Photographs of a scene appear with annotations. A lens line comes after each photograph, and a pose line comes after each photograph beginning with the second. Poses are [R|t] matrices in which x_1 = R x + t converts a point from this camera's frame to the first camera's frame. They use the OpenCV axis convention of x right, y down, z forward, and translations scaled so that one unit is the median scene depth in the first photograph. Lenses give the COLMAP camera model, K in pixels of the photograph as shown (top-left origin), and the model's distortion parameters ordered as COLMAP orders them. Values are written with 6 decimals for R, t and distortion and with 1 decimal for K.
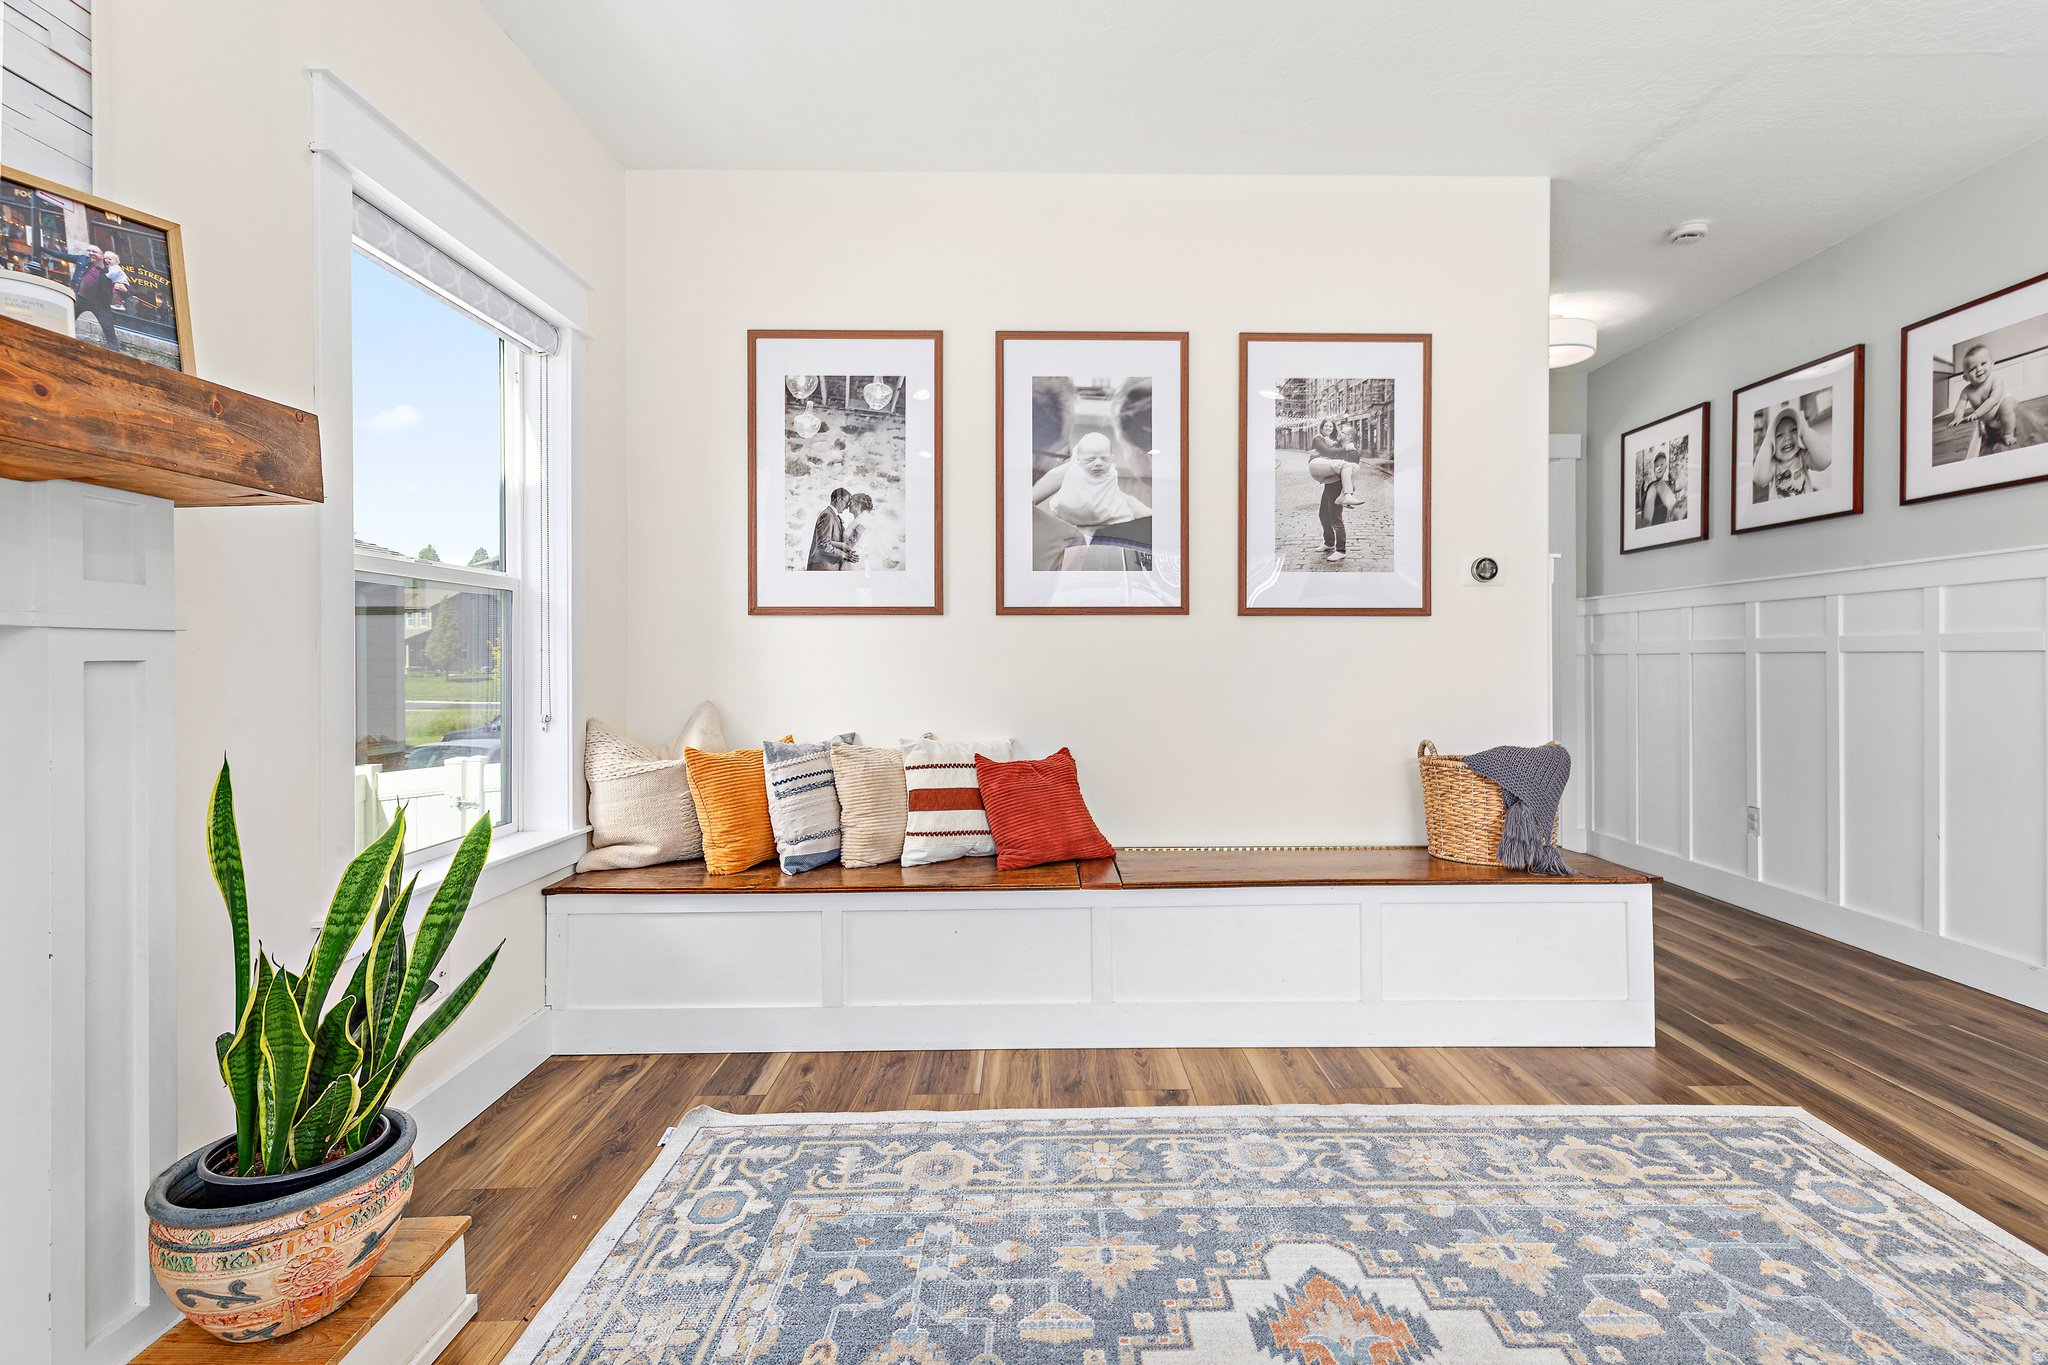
lens RADIAL K [[958.3, 0, 1043.6], [0, 958.3, 658.2], [0, 0, 1]] dist [0.012953, -0.003986]
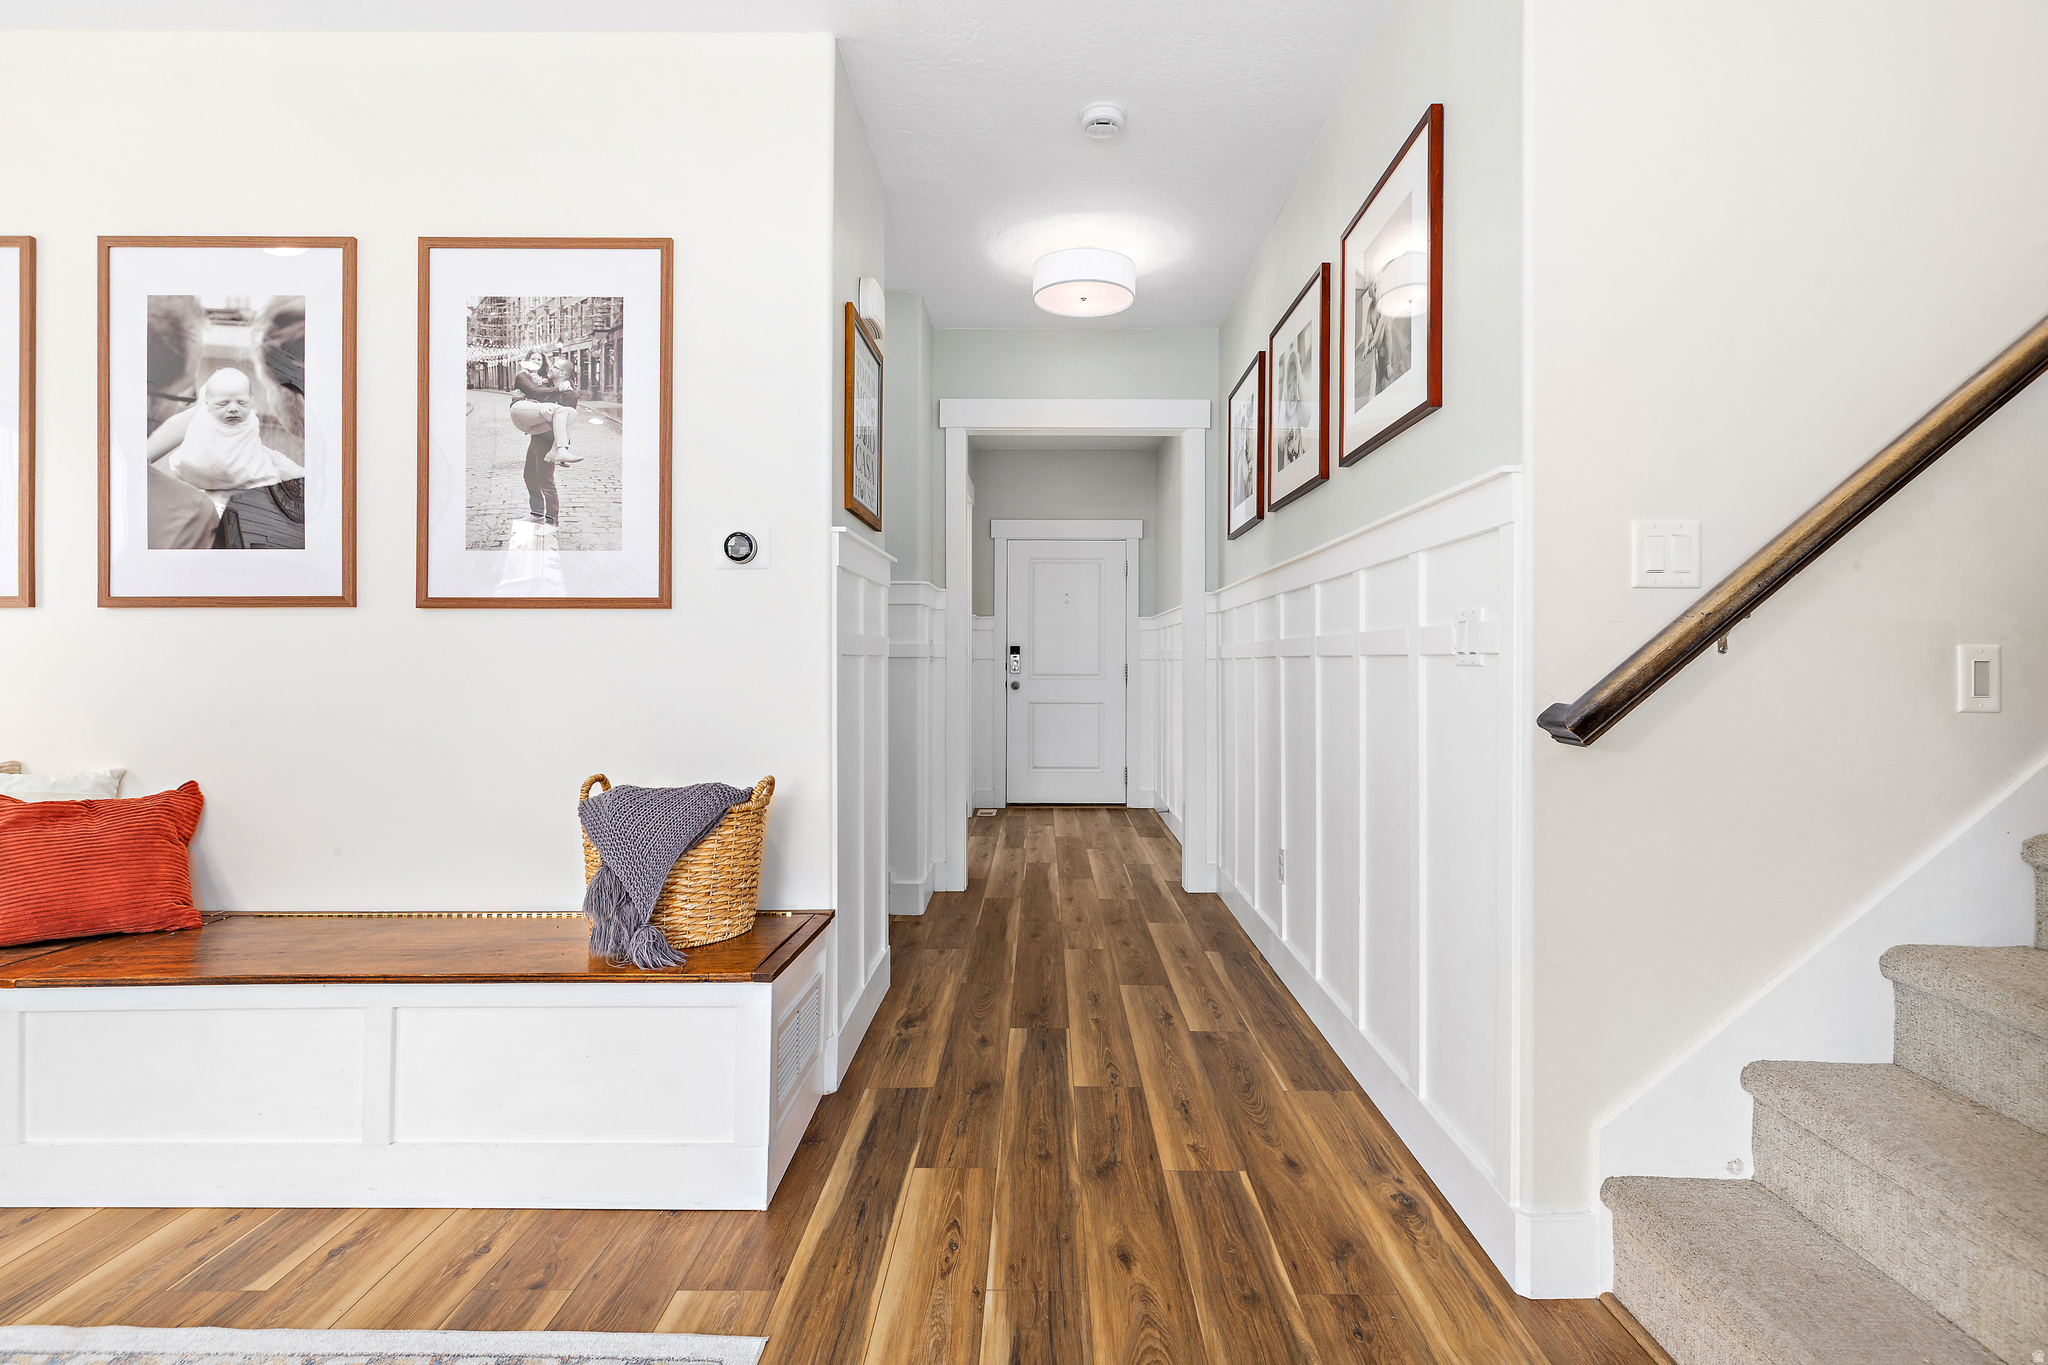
lens RADIAL K [[966.6, 0, 1053.6], [0, 966.6, 654.4], [0, 0, 1]] dist [-0.003433, 0.001741]
pose [[0.999880, 0.000700, -0.015454, 0.726879], [-0.000783, 0.999985, -0.005382, -0.003801], [0.015450, 0.005393, 0.999866, 0.243966]]
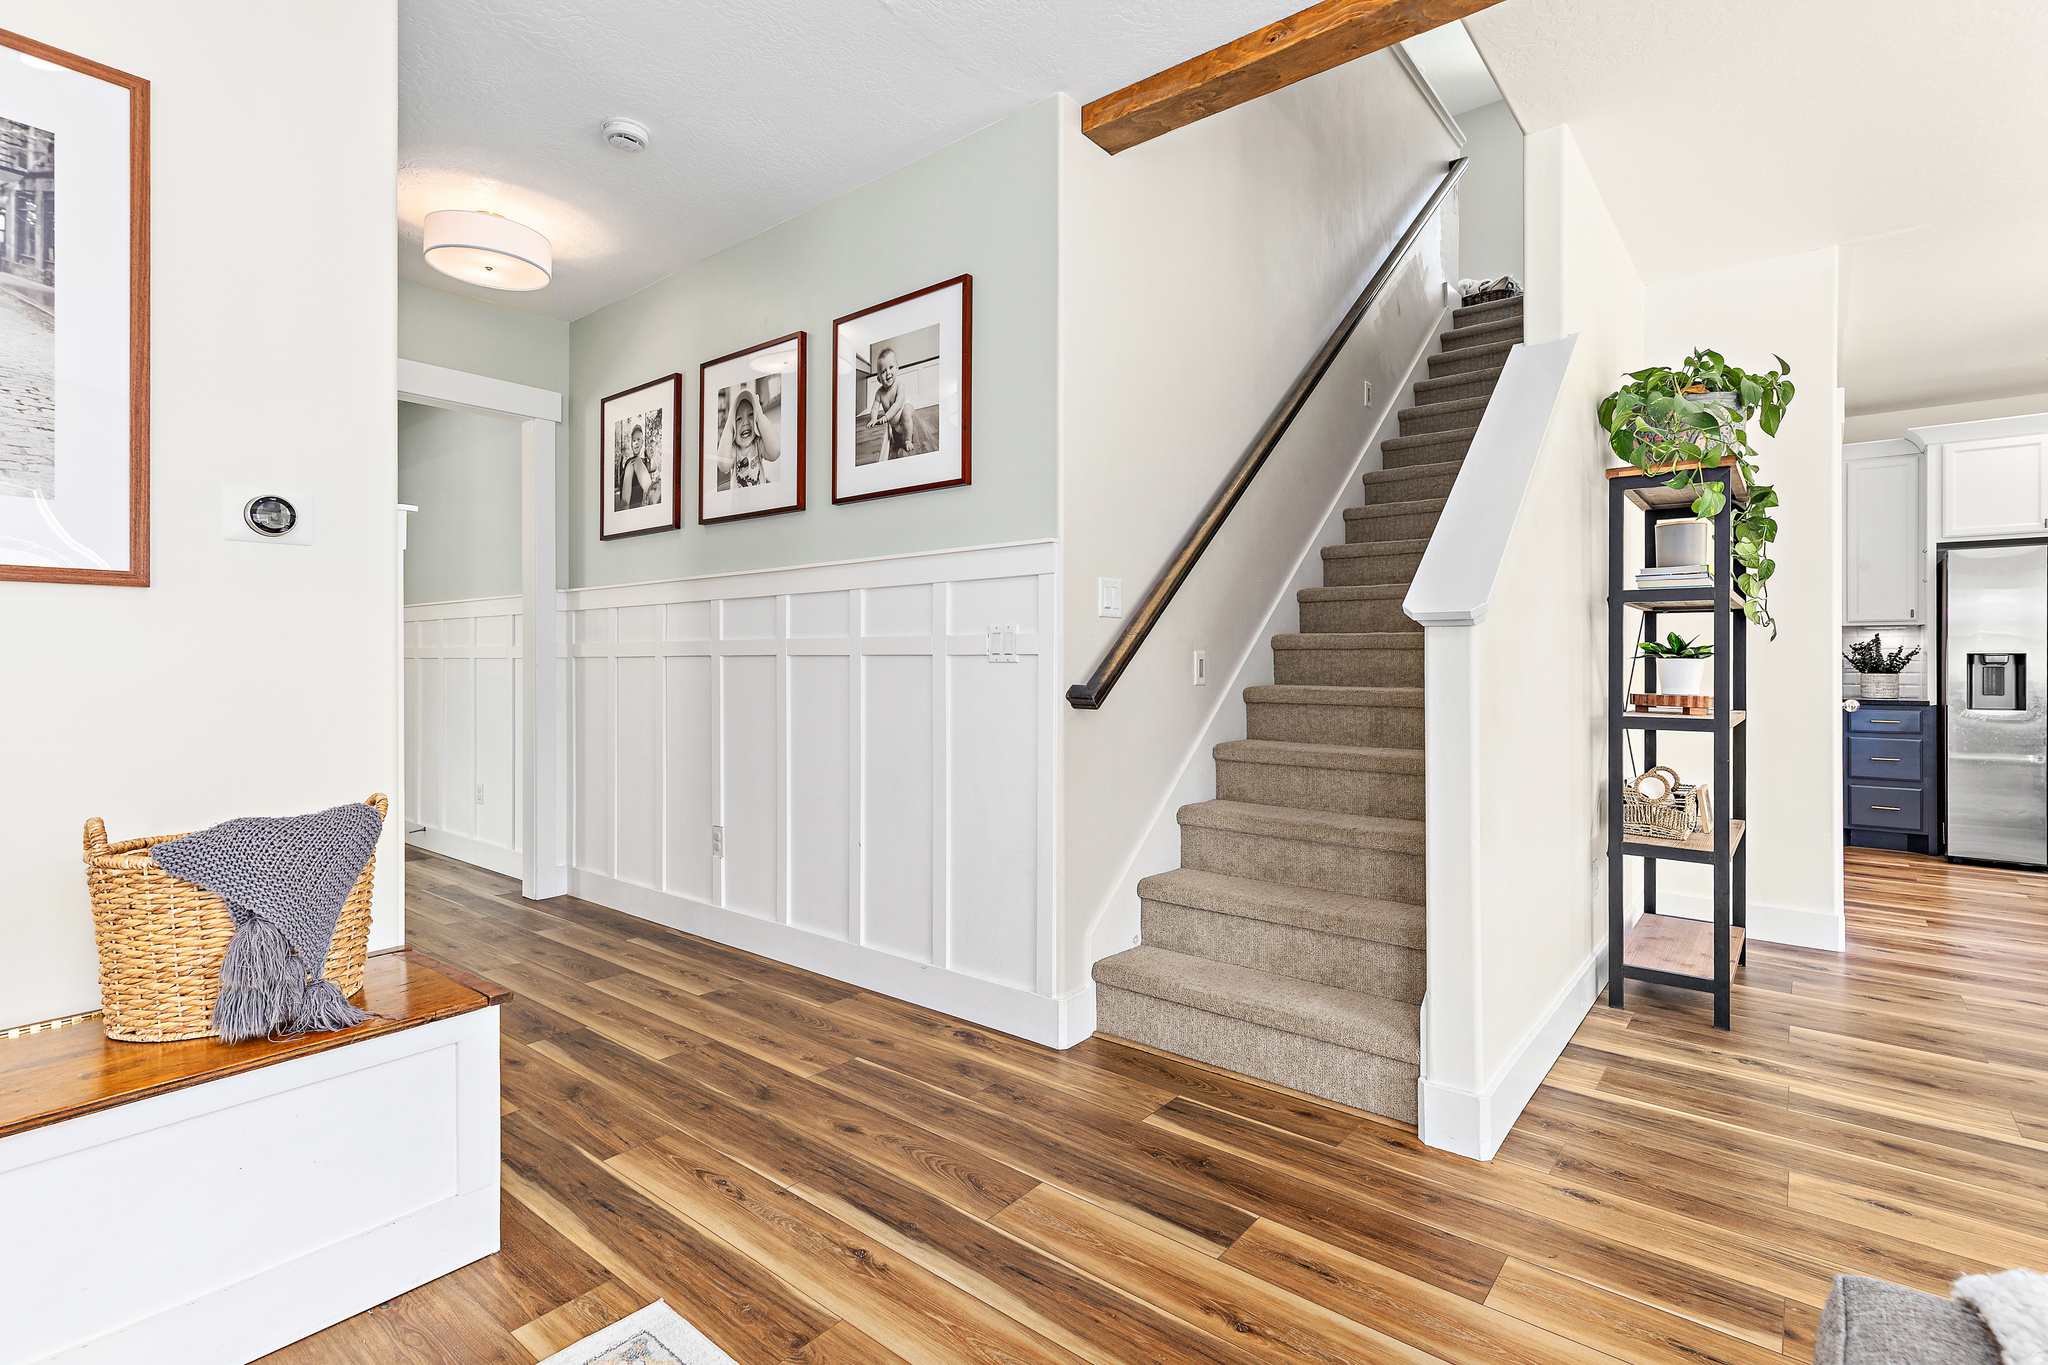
lens RADIAL K [[958.3, 0, 1040.5], [0, 958.3, 659.5], [0, 0, 1]] dist [0.012953, -0.003986]
pose [[0.638513, 0.002002, 0.769608, 0.305800], [-0.000958, 0.999998, -0.001807, -0.001486], [-0.769610, 0.000417, 0.638514, 0.246856]]
